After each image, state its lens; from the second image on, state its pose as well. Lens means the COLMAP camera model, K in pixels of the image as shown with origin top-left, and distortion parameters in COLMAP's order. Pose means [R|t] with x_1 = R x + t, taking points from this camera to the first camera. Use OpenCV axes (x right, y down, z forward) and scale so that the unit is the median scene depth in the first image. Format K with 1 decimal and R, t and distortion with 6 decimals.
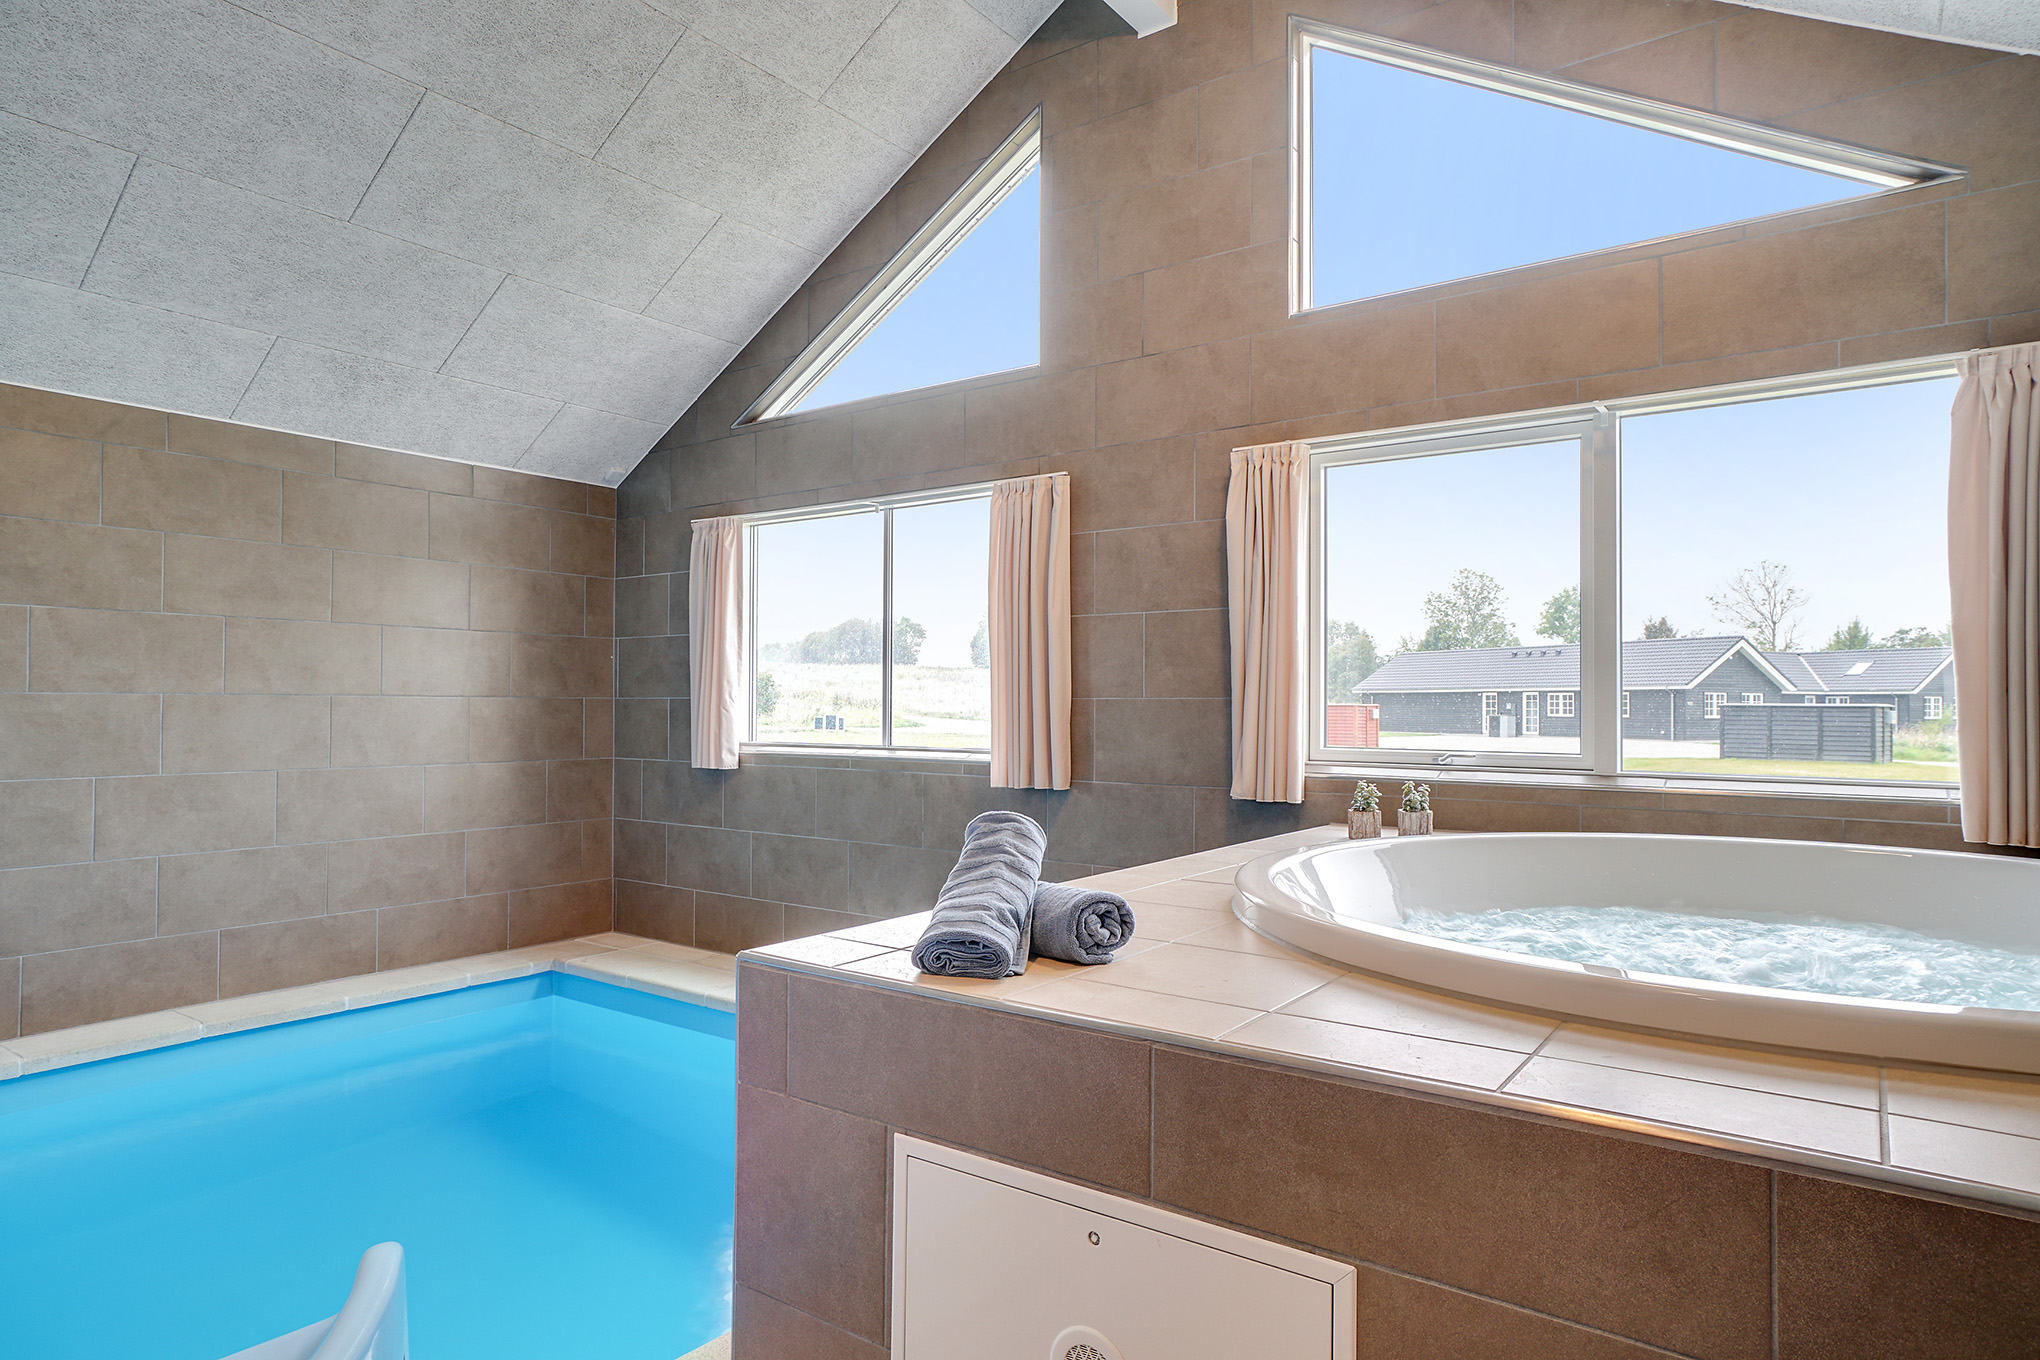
lens RADIAL K [[1201.8, 0, 978.7], [0, 1201.8, 680.0], [0, 0, 1]] dist [0.002843, 0.001511]
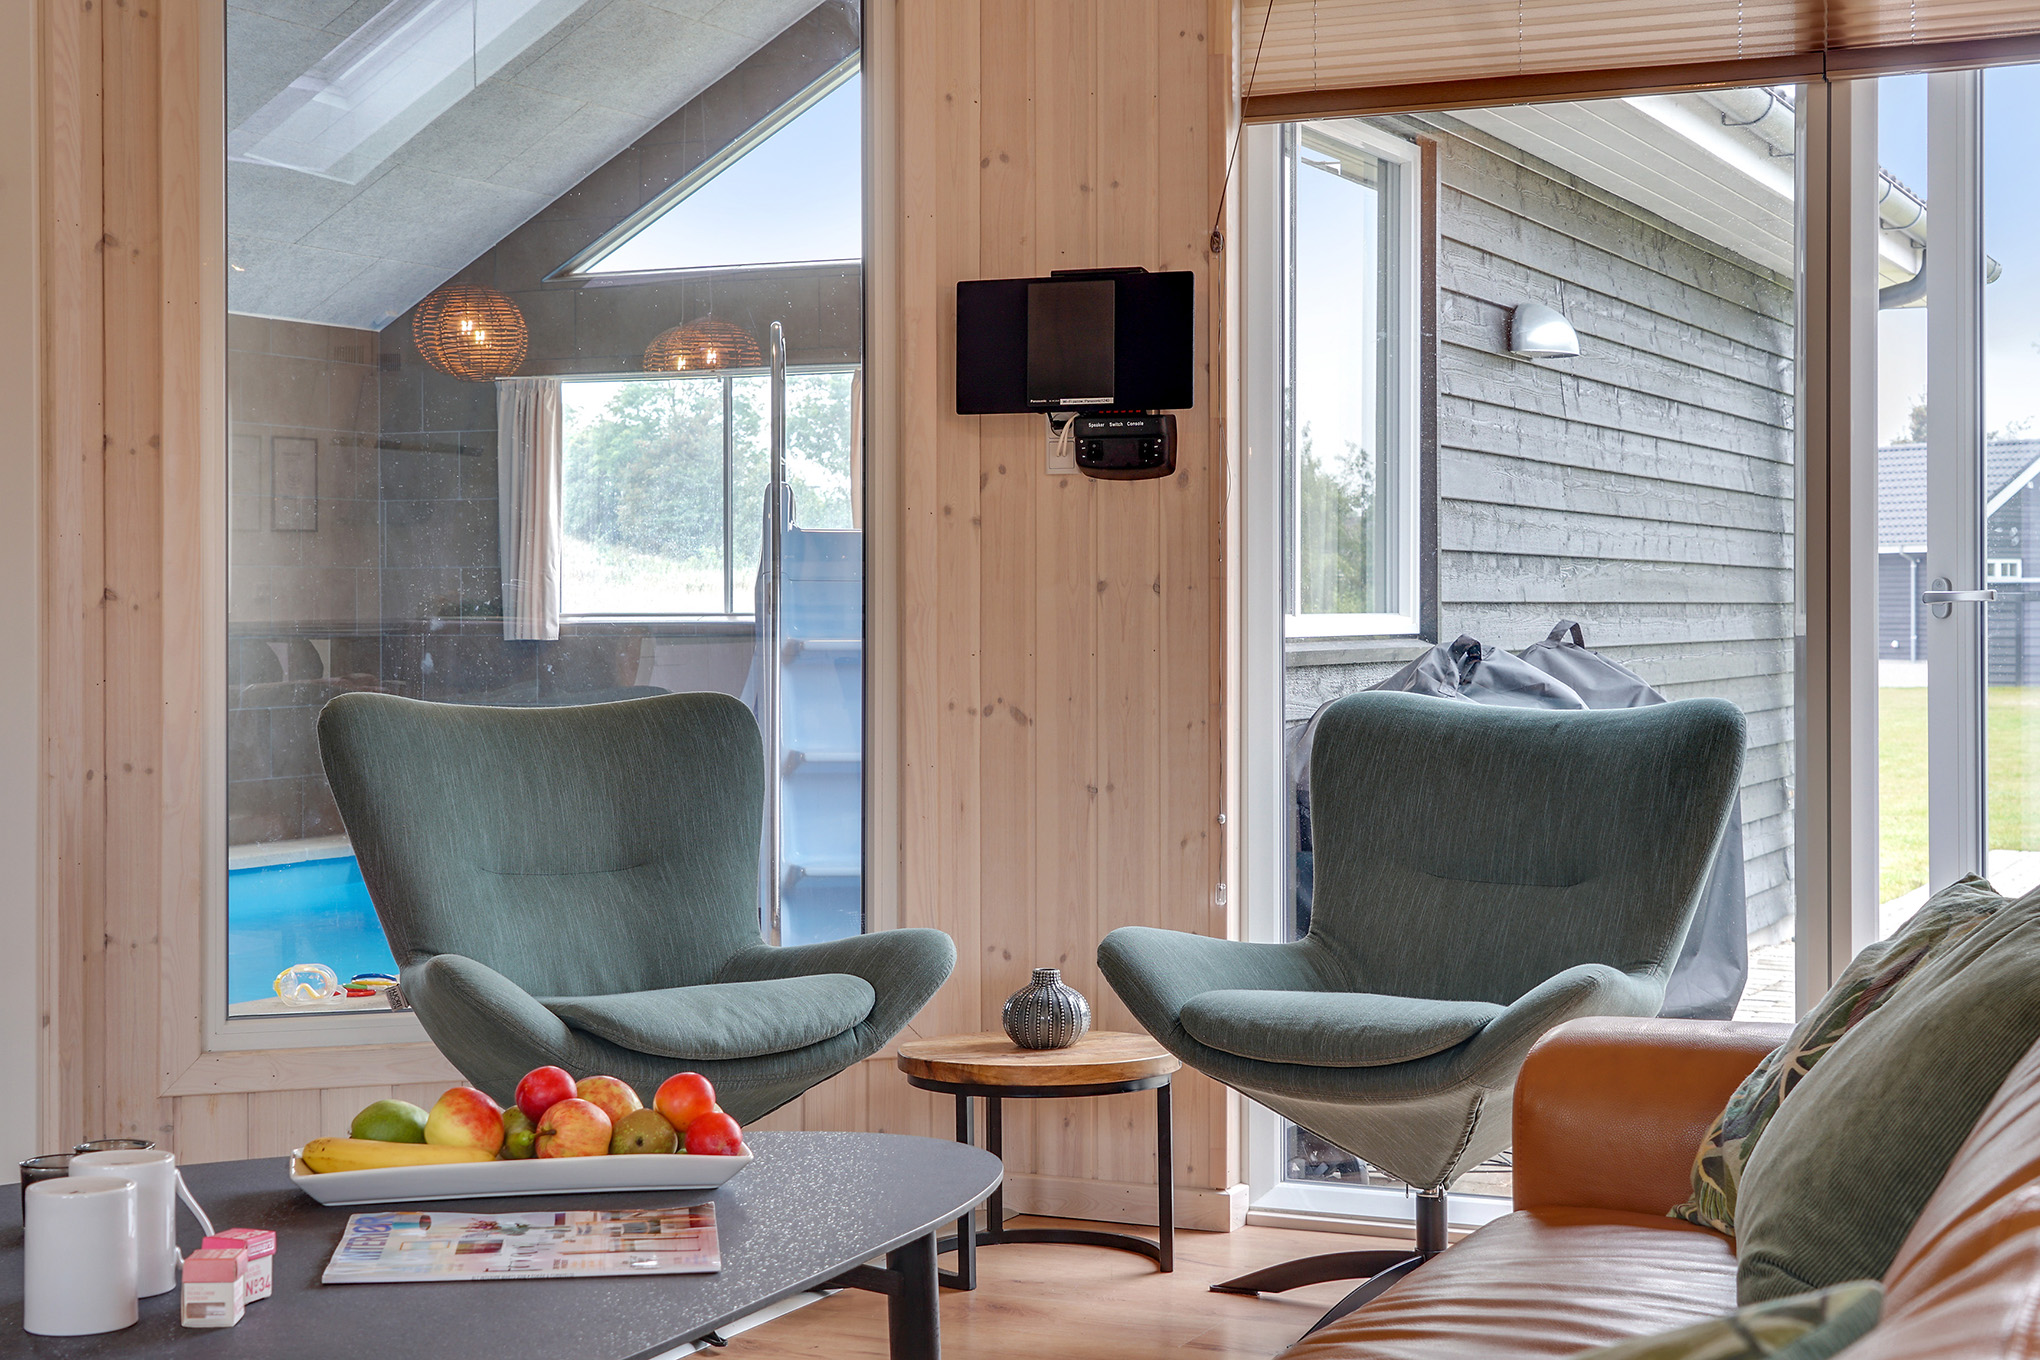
lens RADIAL K [[3152.8, 0, 996.0], [0, 3152.8, 596.9], [0, 0, 1]] dist [0.025196, 0.163150]
pose [[0.977550, -0.006866, 0.210592, -0.412317], [0.002600, 0.999786, 0.020526, -0.012249], [-0.210687, -0.019517, 0.977359, -1.627035]]
